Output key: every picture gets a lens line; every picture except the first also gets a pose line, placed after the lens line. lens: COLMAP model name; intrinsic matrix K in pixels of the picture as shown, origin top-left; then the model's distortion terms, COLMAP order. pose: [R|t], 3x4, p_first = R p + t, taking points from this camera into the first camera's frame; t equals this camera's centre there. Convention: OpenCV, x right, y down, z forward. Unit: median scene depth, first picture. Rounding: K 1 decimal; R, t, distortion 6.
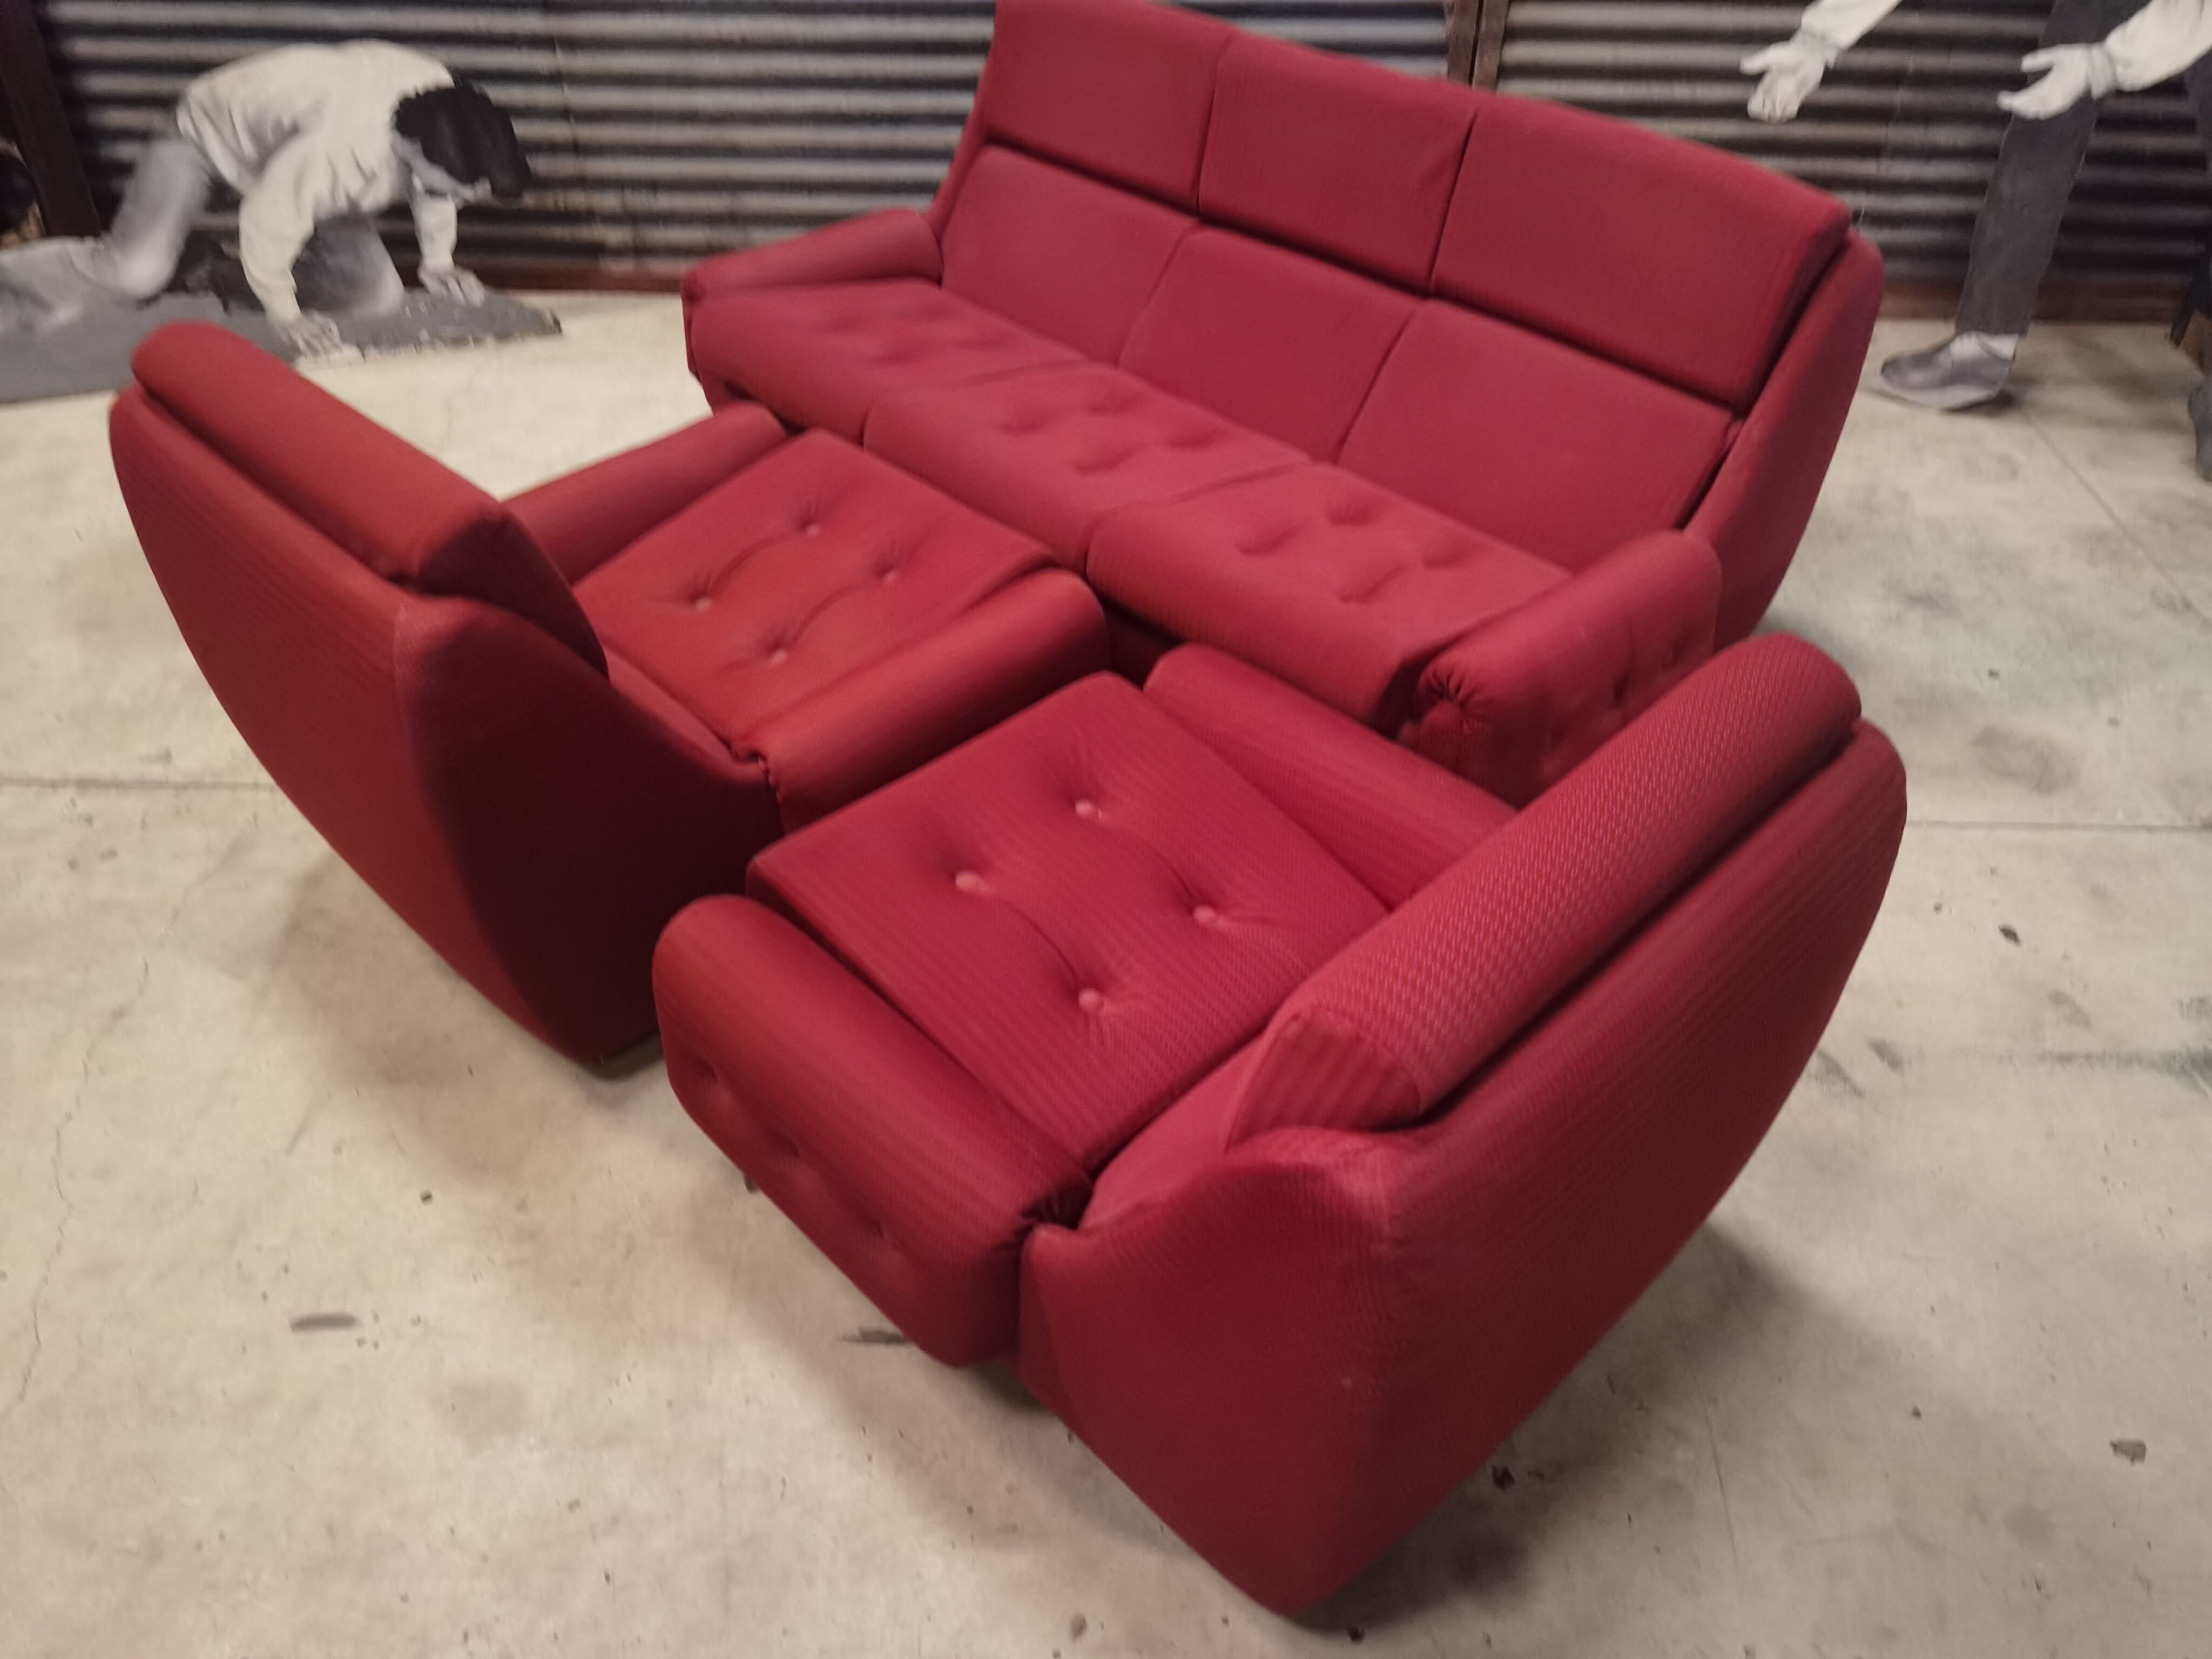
lens RADIAL K [[1646.8, 0, 1129.9], [0, 1646.8, 826.5], [0, 0, 1]] dist [0.054281, -0.058495]
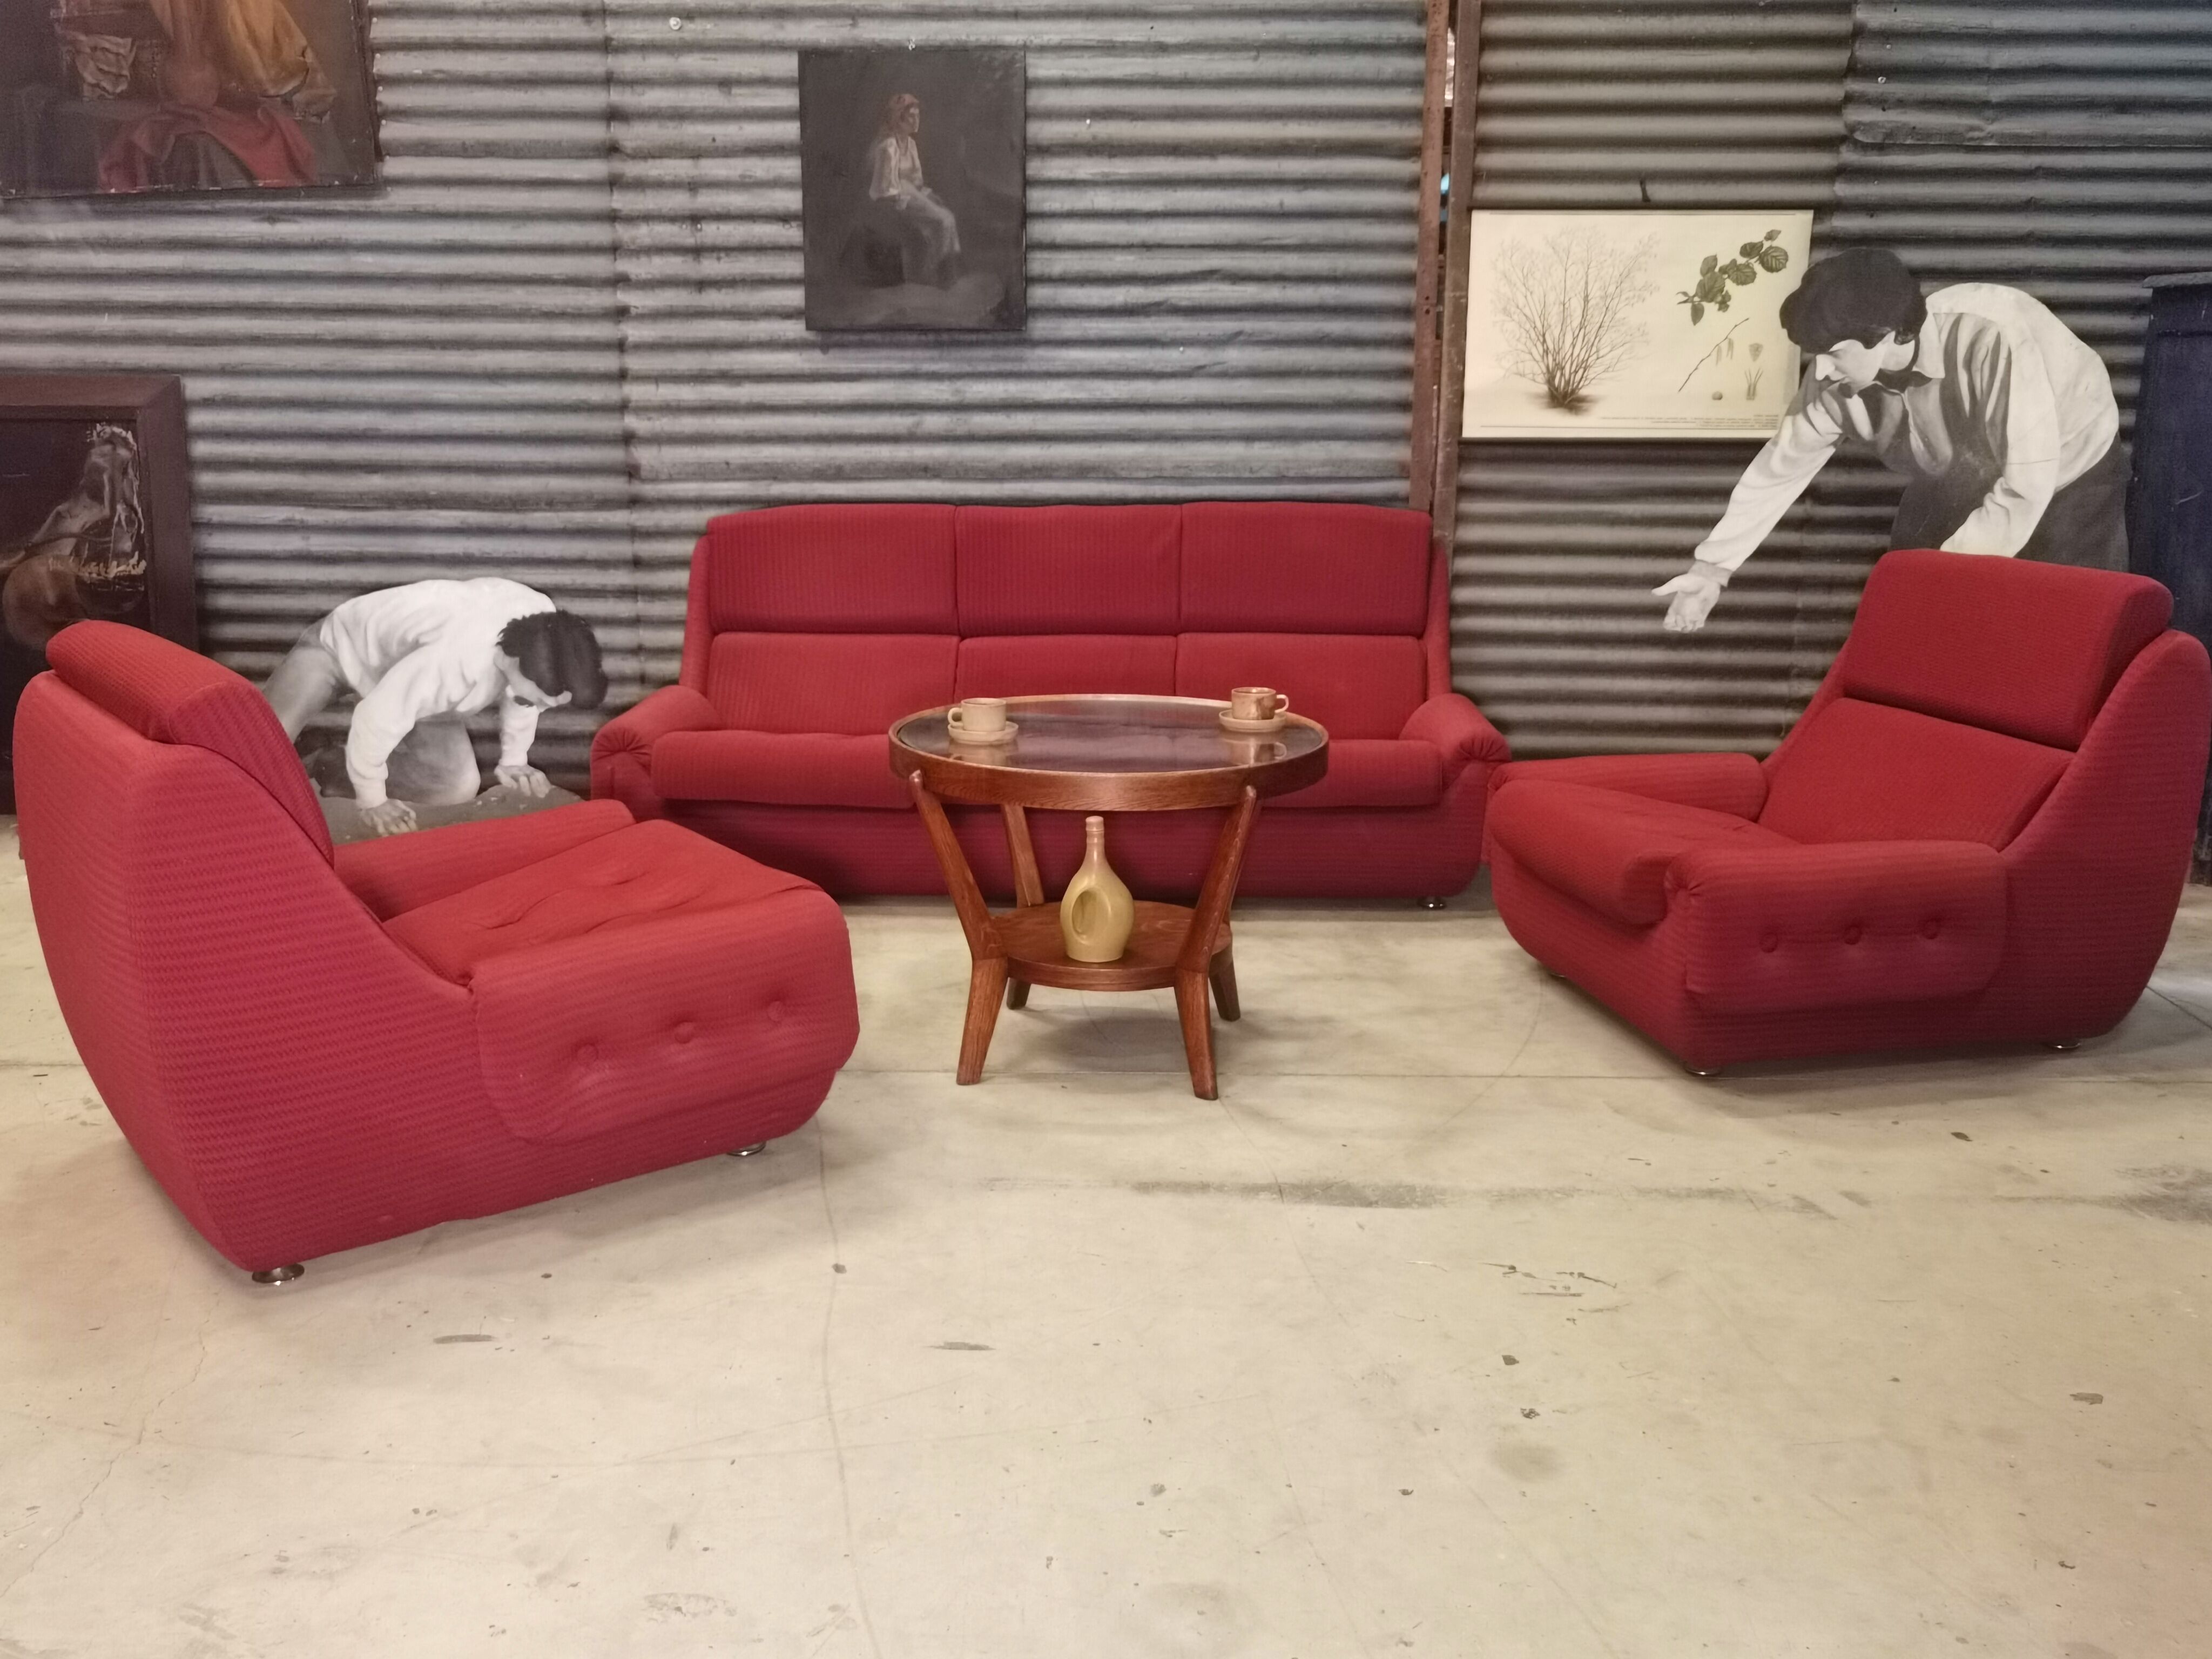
lens RADIAL K [[1960.1, 0, 1107.6], [0, 1960.1, 832.0], [0, 0, 1]] dist [-0.044715, 0.146080]
pose [[0.999932, -0.004898, 0.010554, -0.035778], [0.009008, 0.899986, -0.435826, 0.305187], [-0.007364, 0.435892, 0.899969, -0.175079]]
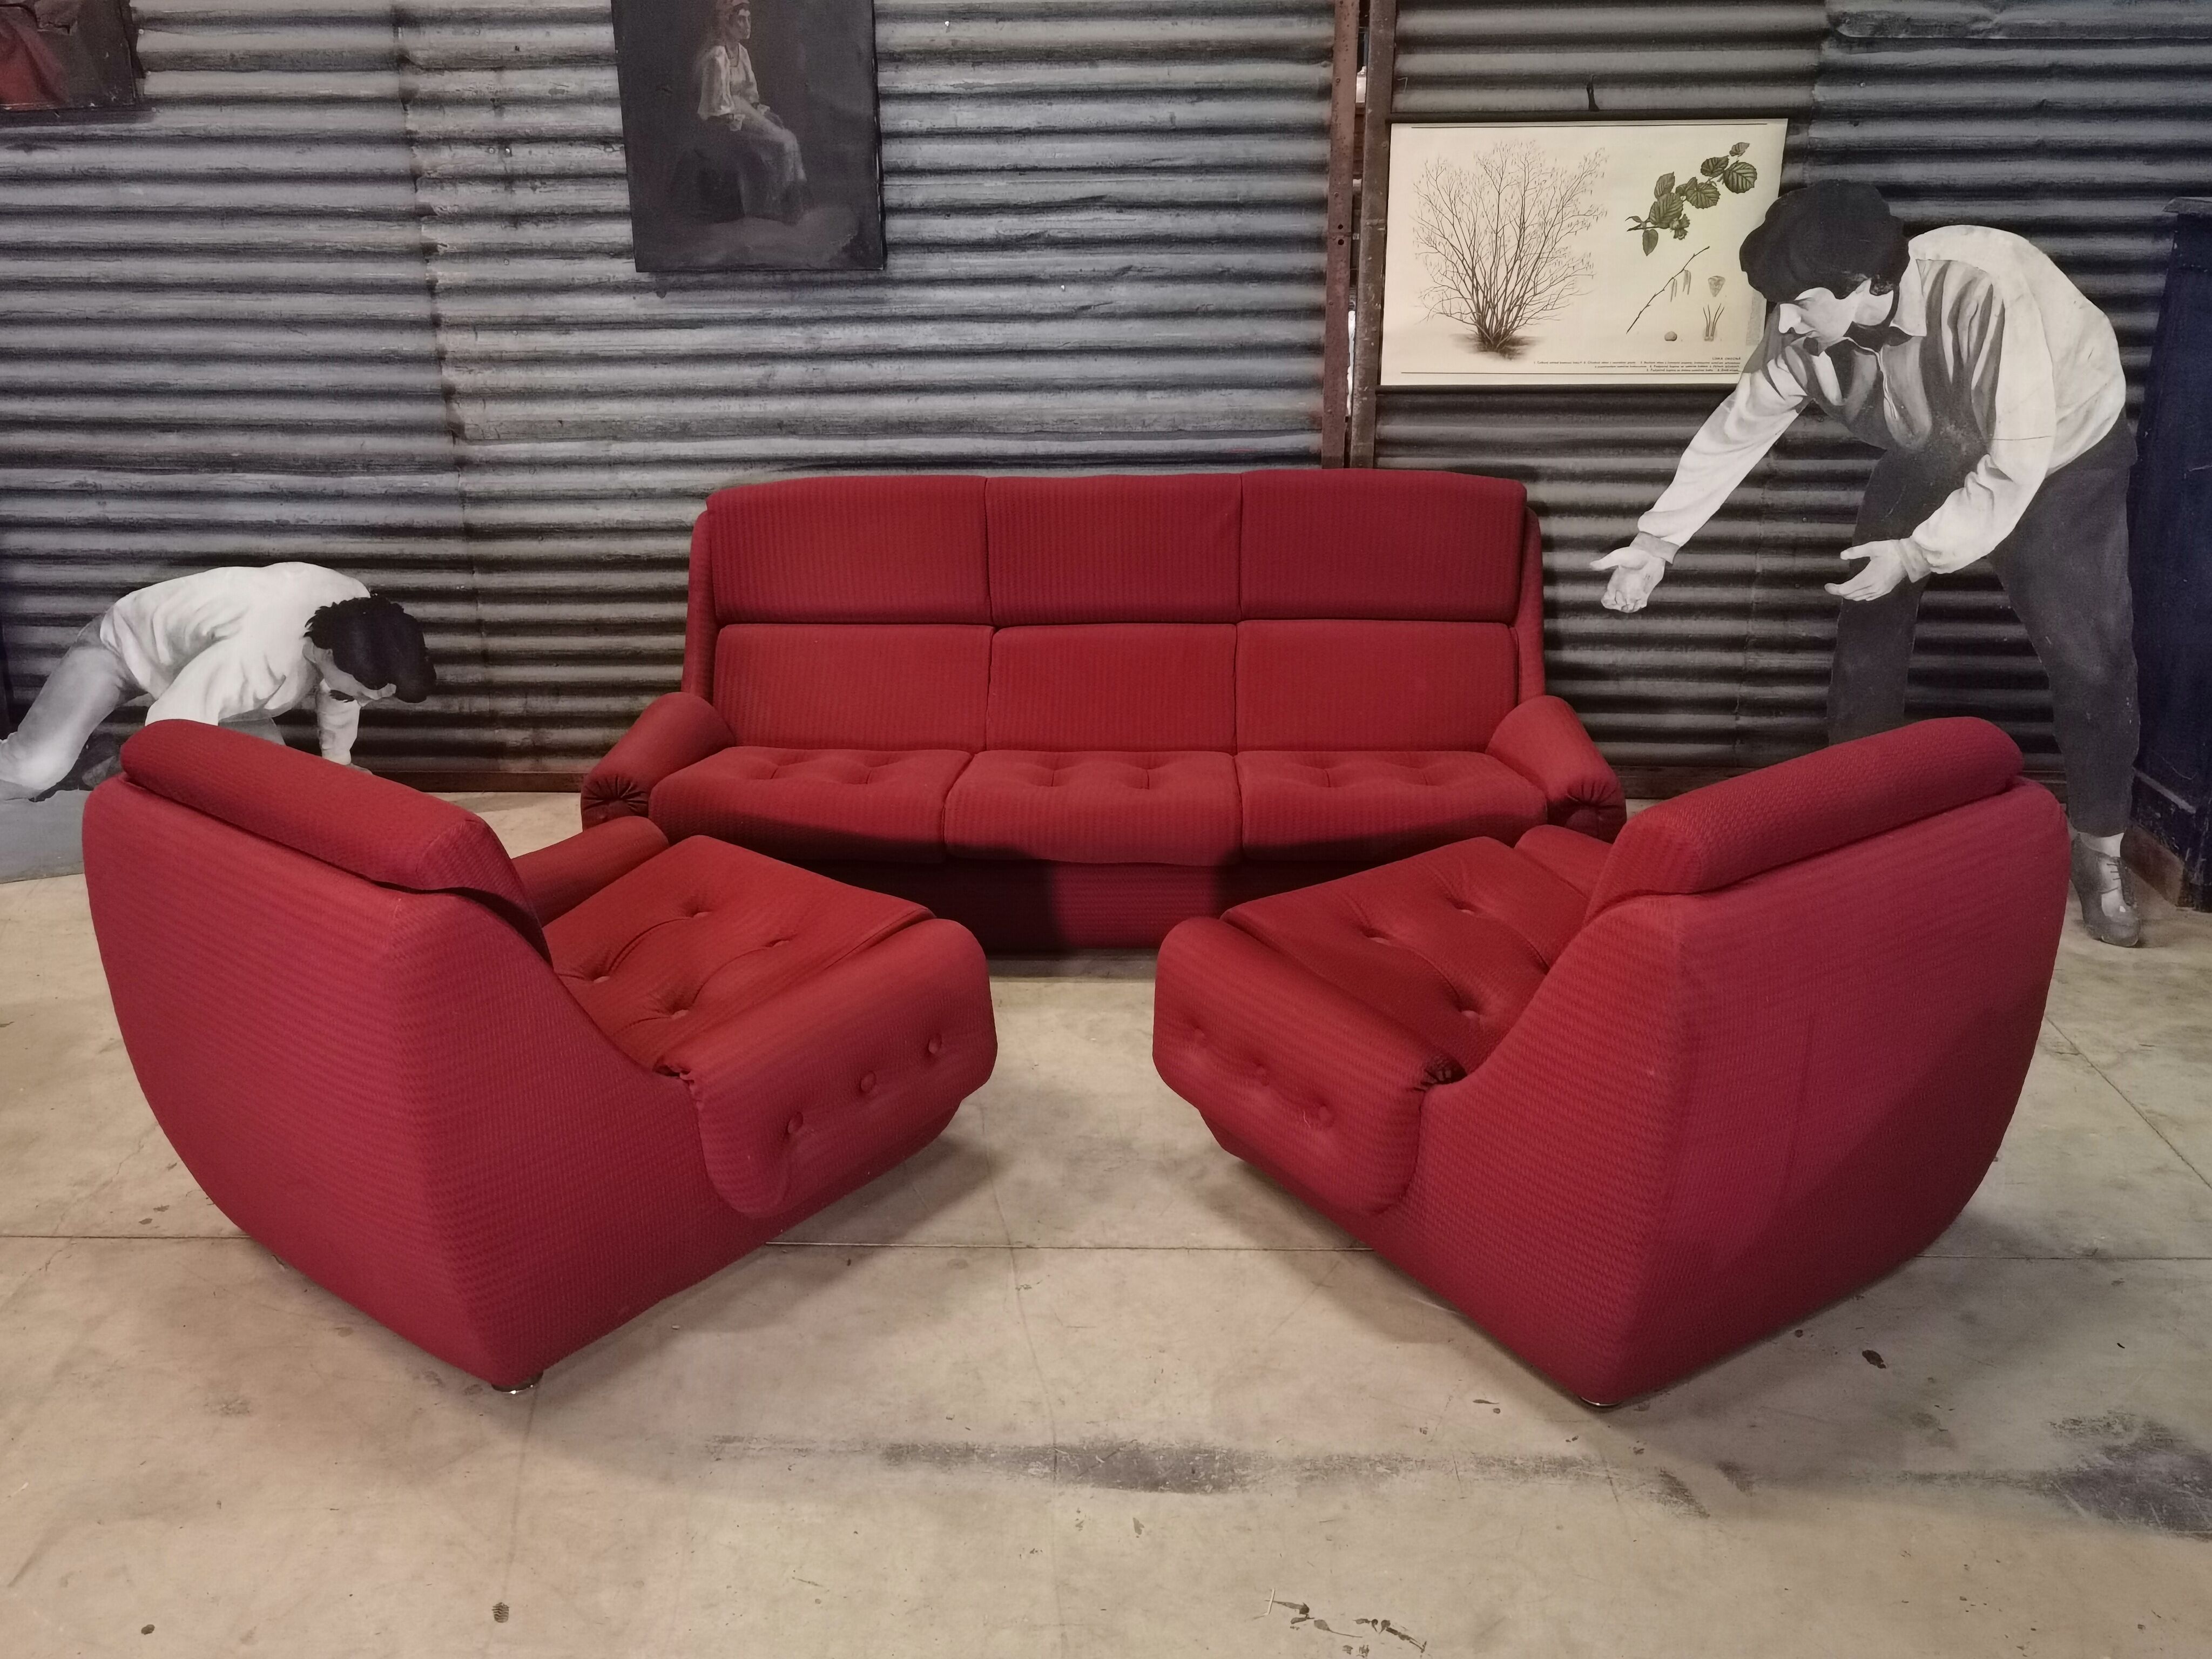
lens RADIAL K [[1884.3, 0, 1109.1], [0, 1884.3, 826.8], [0, 0, 1]] dist [-0.001397, 0.050596]
pose [[0.999894, -0.011395, -0.009091, 0.074160], [0.007857, 0.946601, -0.322313, 0.083542], [0.012278, 0.322207, 0.946590, -0.081189]]
